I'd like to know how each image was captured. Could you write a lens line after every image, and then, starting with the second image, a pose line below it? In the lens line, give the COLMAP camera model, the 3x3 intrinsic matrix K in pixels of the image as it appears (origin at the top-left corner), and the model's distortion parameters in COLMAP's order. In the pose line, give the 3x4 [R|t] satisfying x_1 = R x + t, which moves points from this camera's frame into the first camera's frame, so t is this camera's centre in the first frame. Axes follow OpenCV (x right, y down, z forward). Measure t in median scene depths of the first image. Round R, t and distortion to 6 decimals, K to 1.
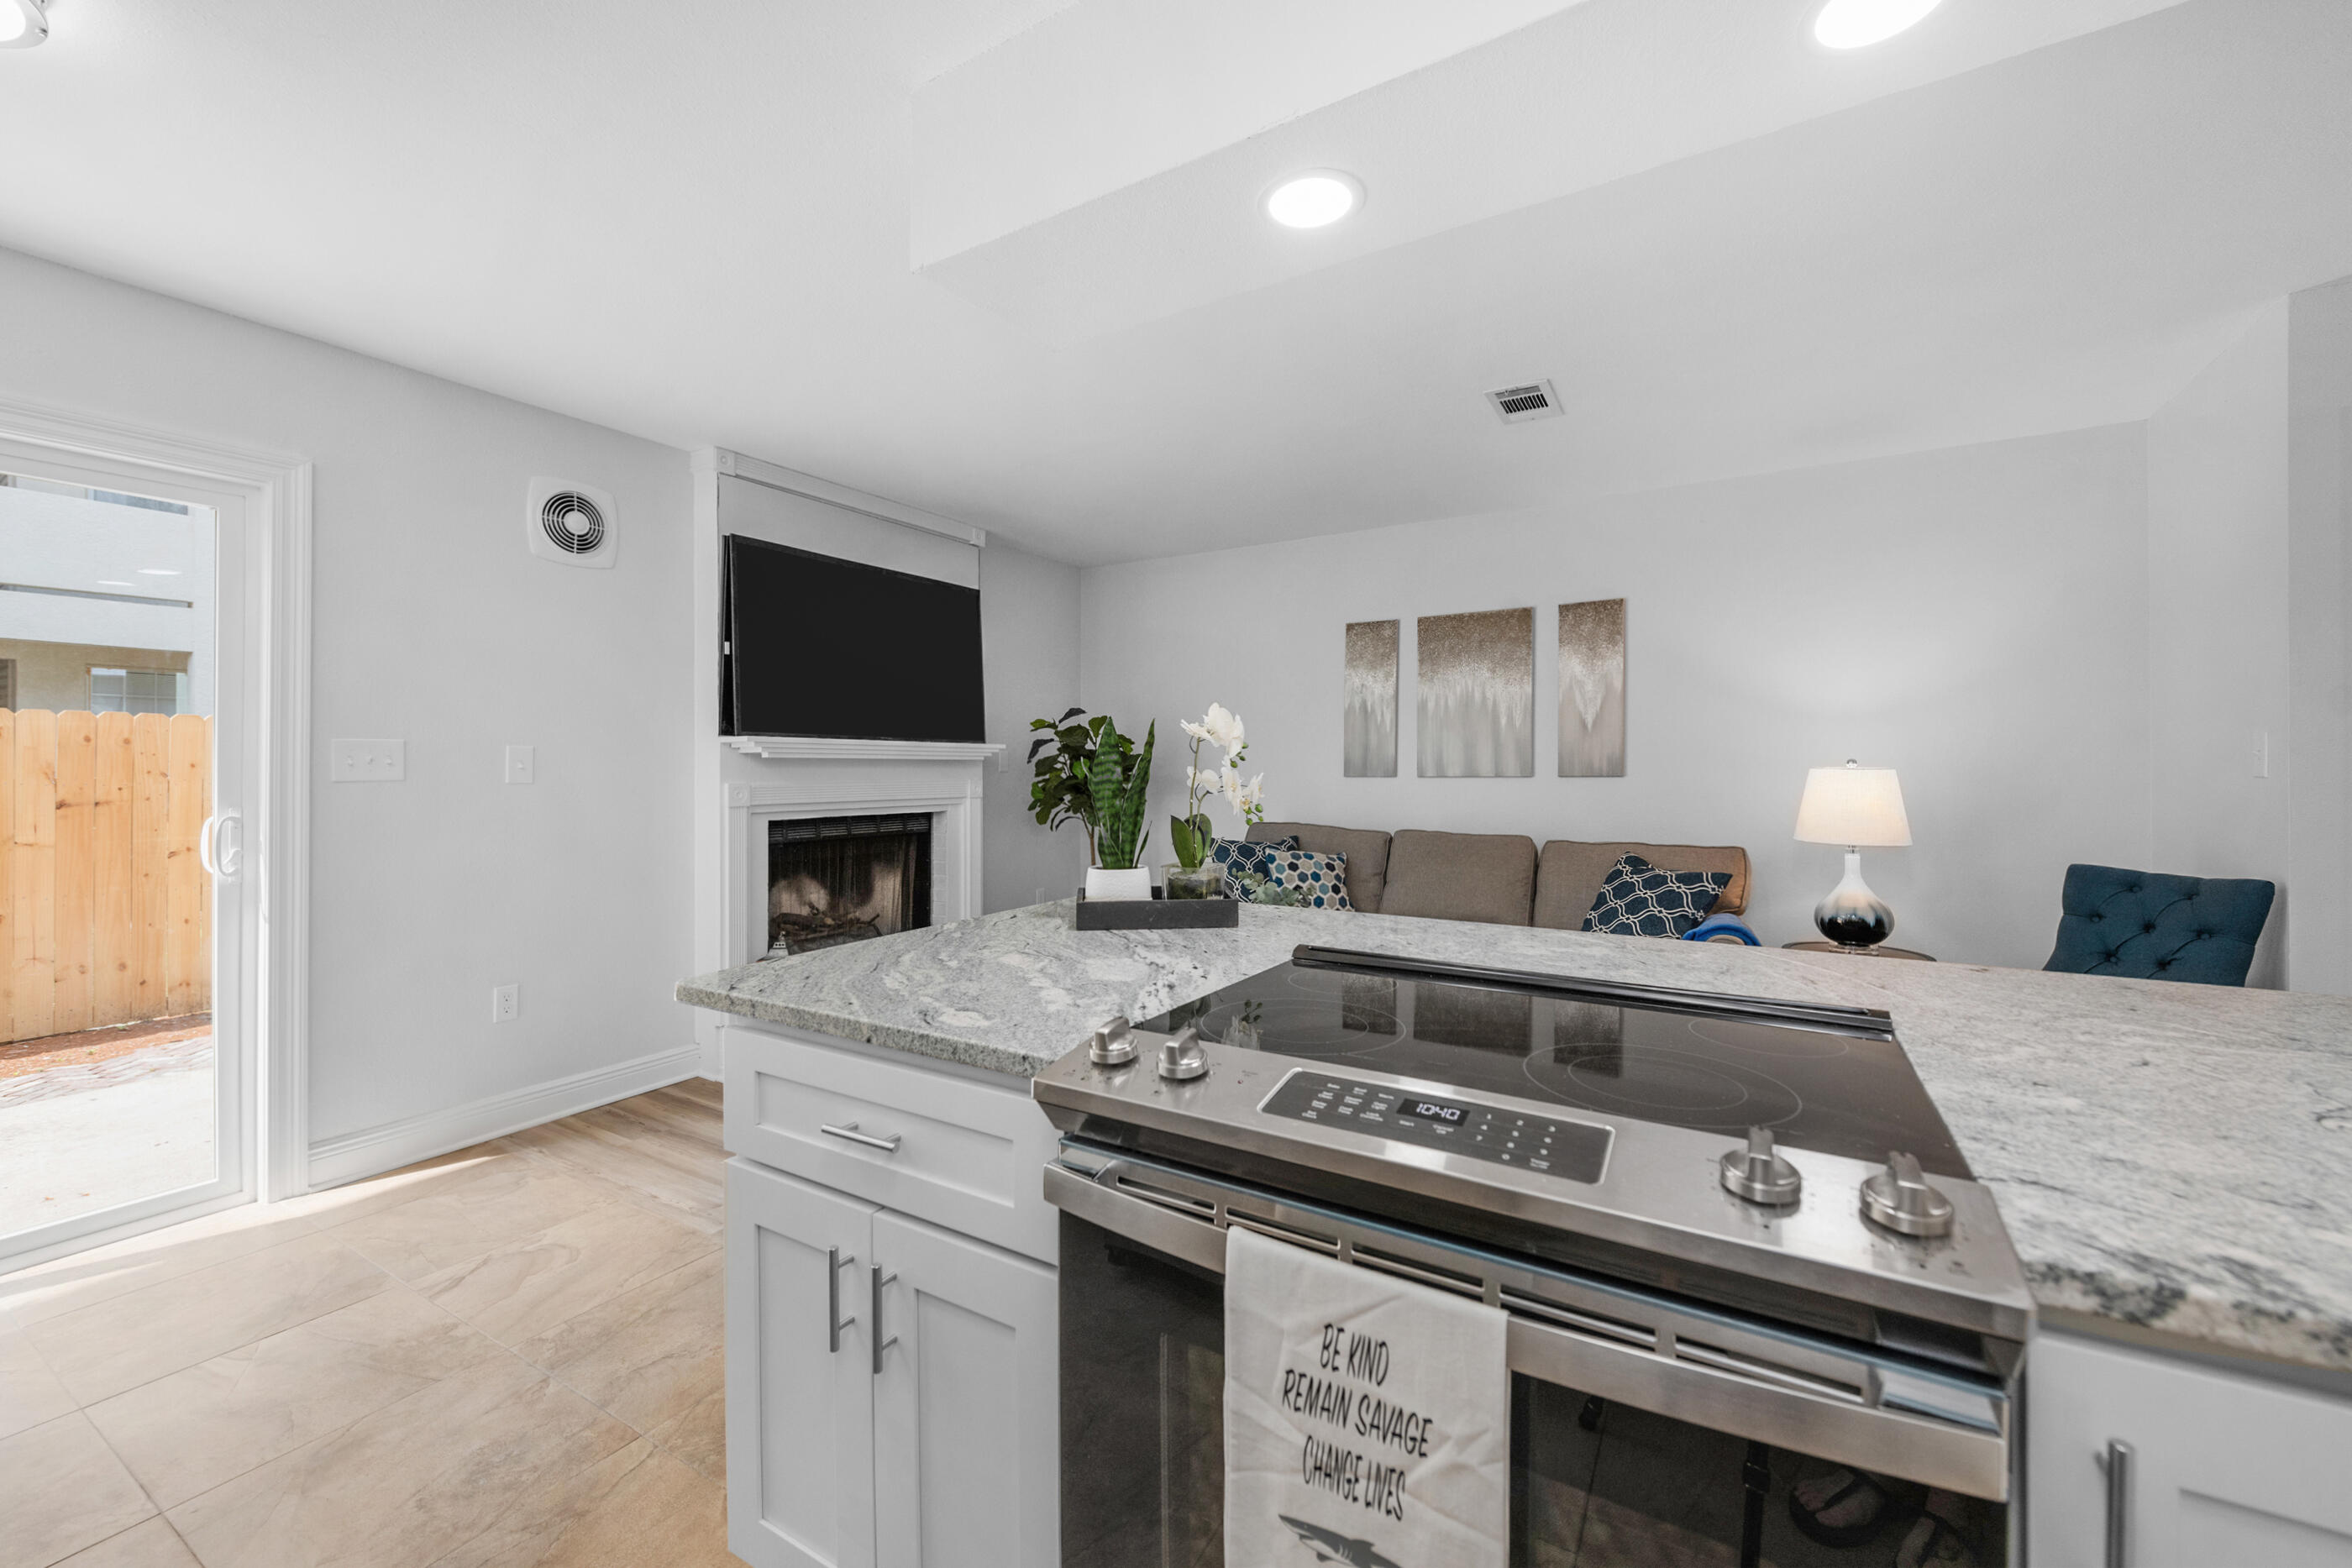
lens RADIAL K [[952.8, 0, 1202.8], [0, 952.8, 748.5], [0, 0, 1]] dist [0.009589, -0.006064]
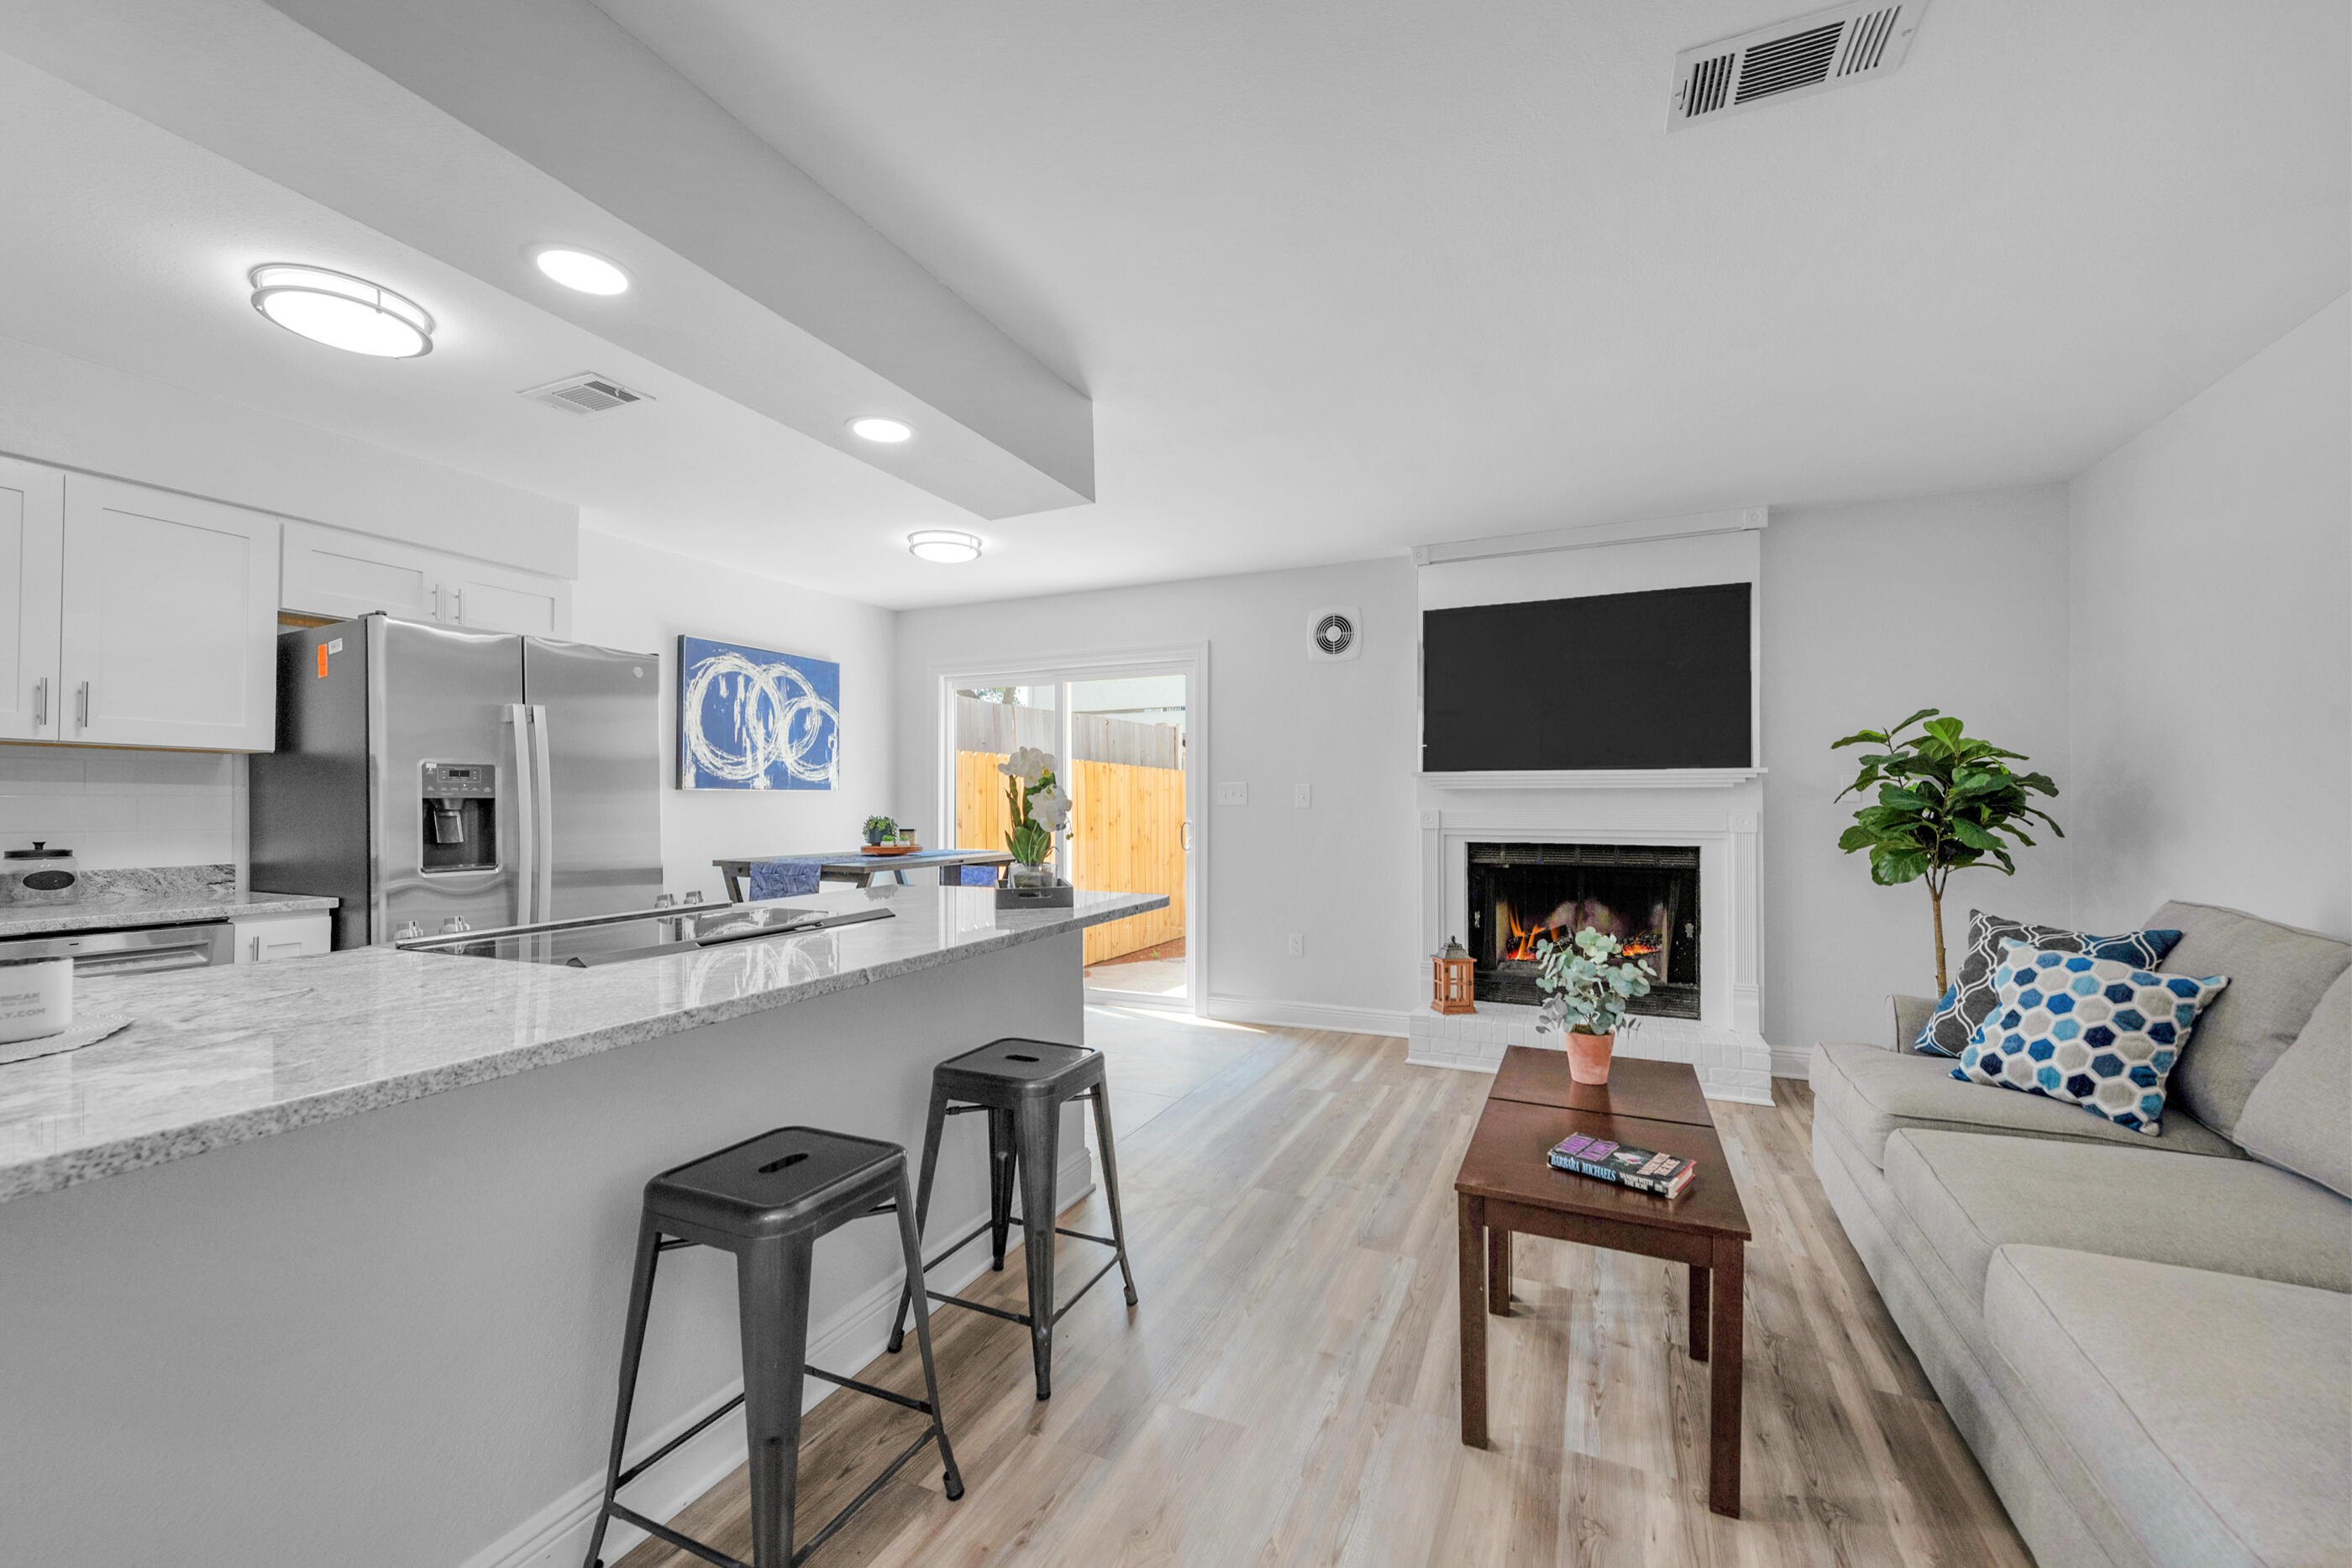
lens RADIAL K [[952.8, 0, 1170.9], [0, 952.8, 798.5], [0, 0, 1]] dist [0.009589, -0.006064]
pose [[0.122015, -0.000983, -0.992528, 0.608748], [0.015607, 0.999878, 0.000929, 0.014263], [0.992405, -0.015603, 0.122016, 0.455669]]
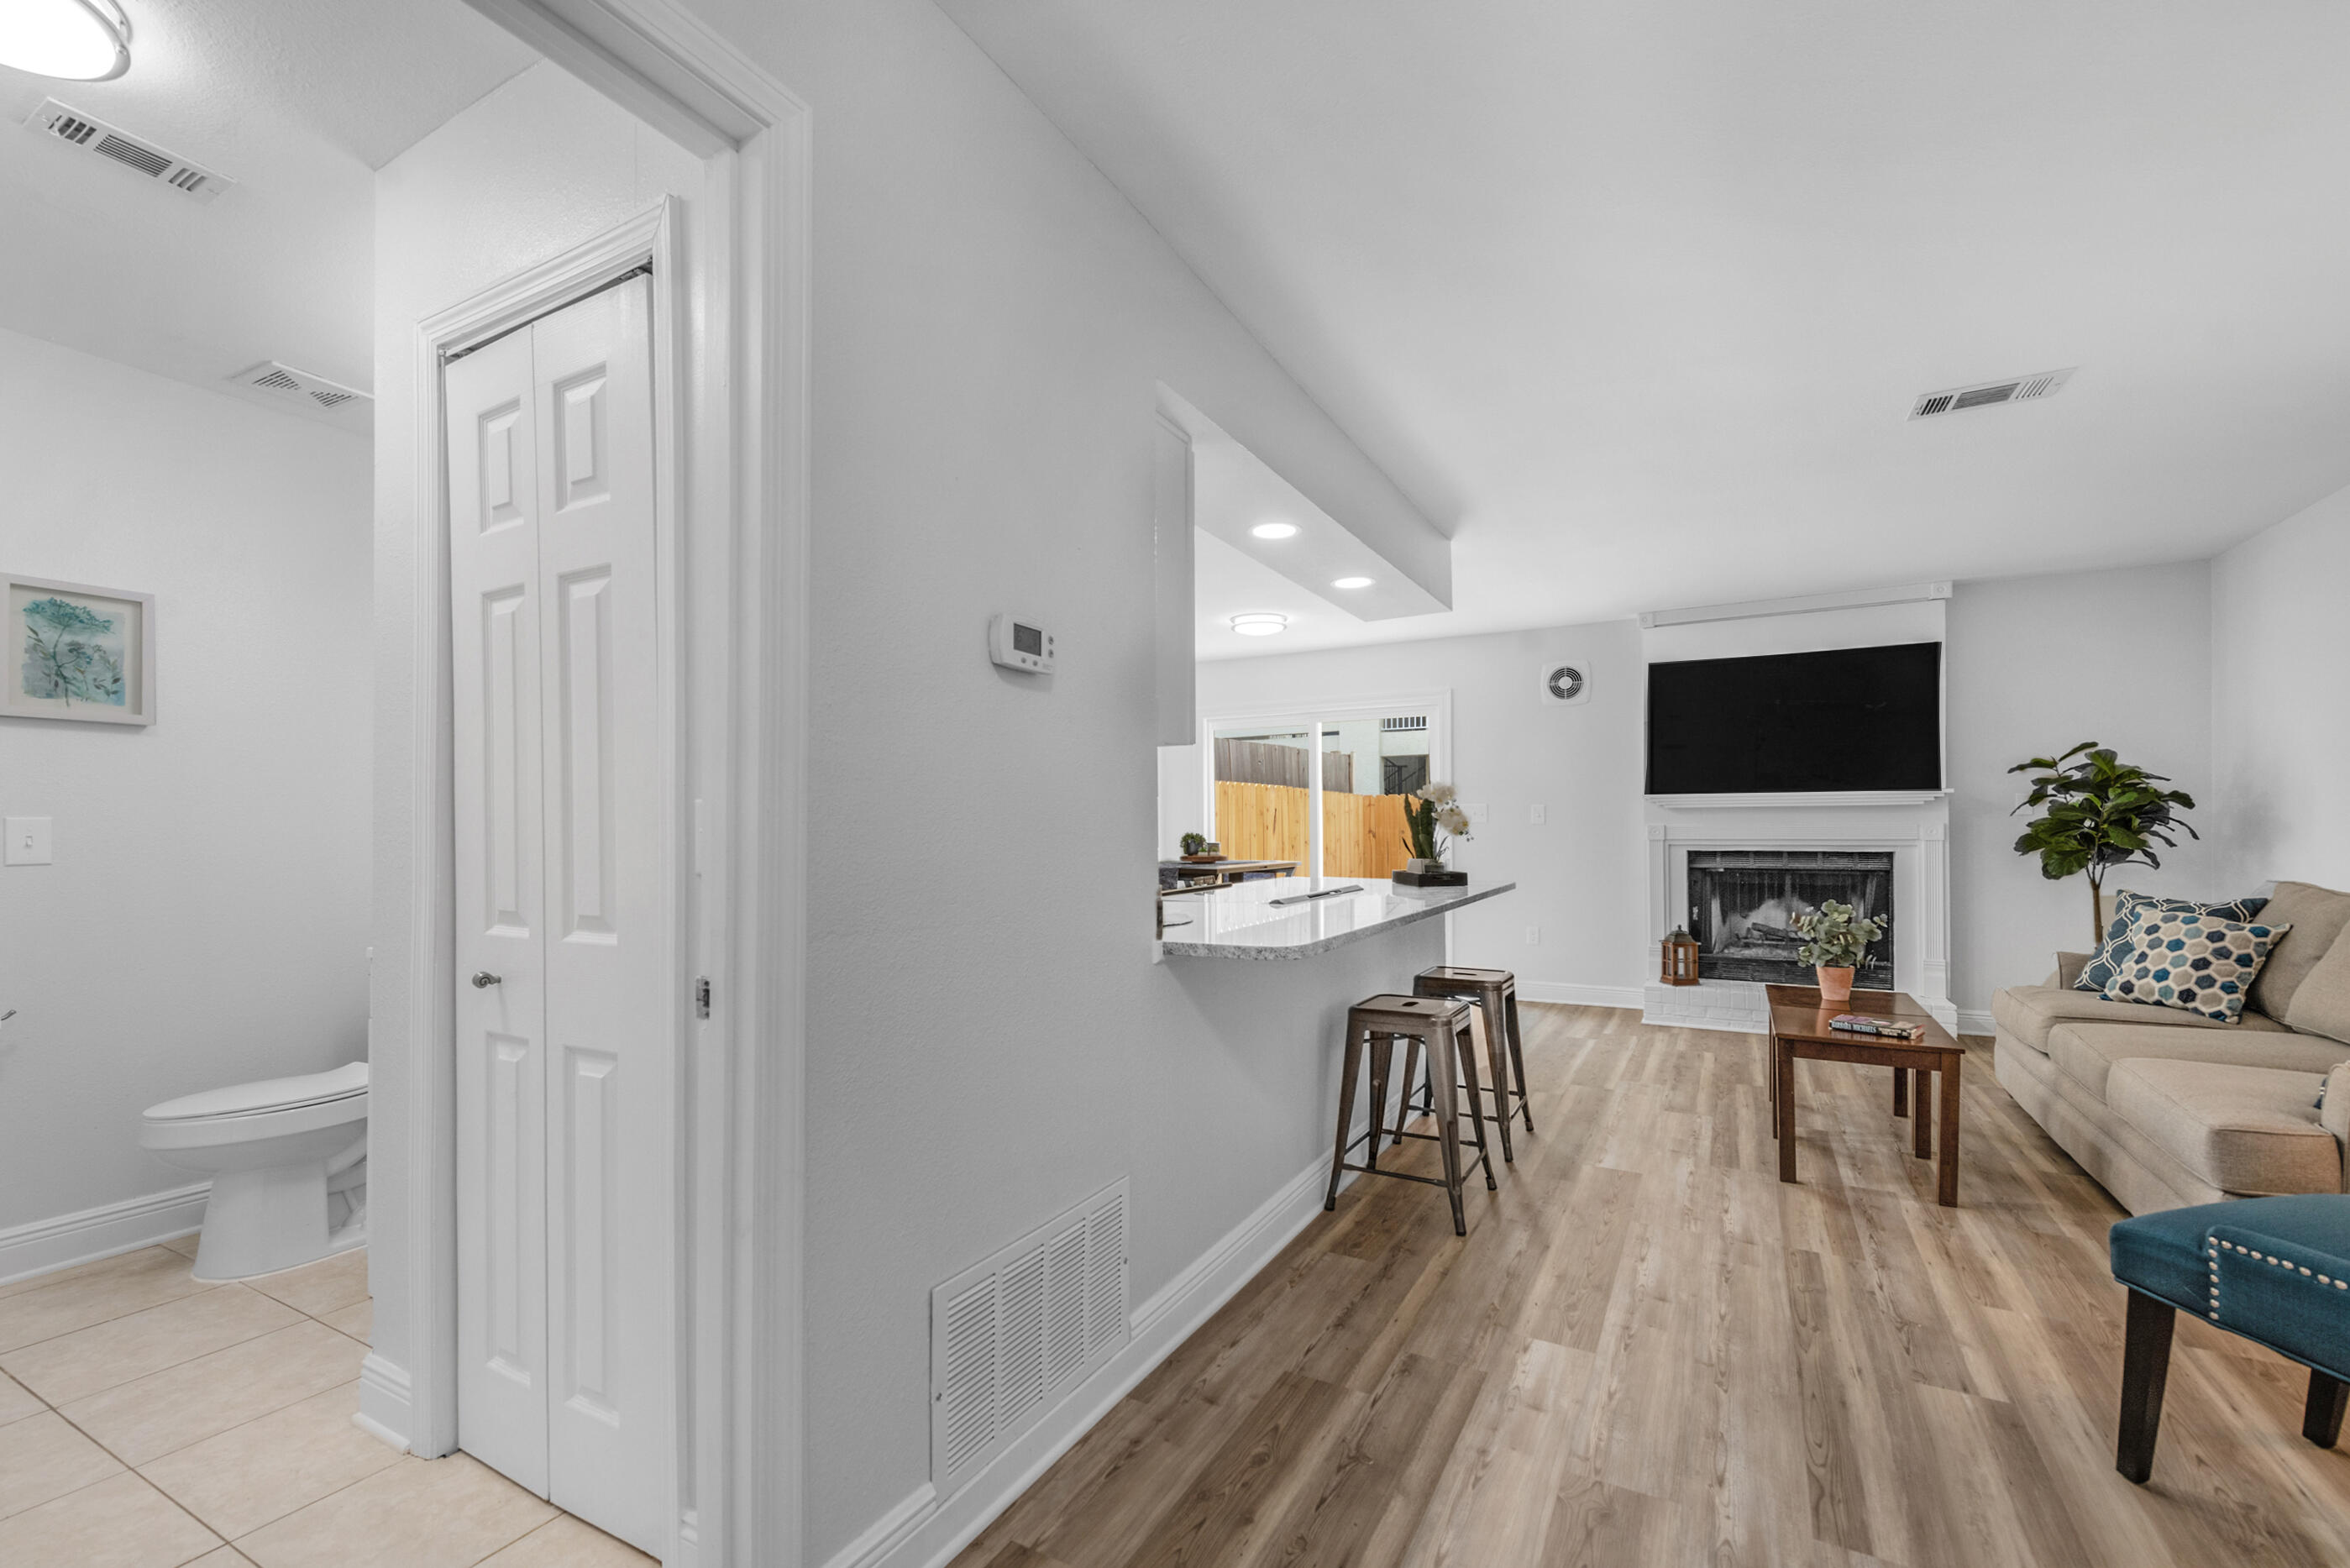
lens RADIAL K [[952.1, 0, 1172.6], [0, 952.1, 831.3], [0, 0, 1]] dist [0.009589, -0.006064]
pose [[0.013236, 0.007419, -0.999885, 0.926609], [0.023032, 0.999705, 0.007723, 0.015789], [0.999647, -0.023131, 0.013061, 0.164116]]
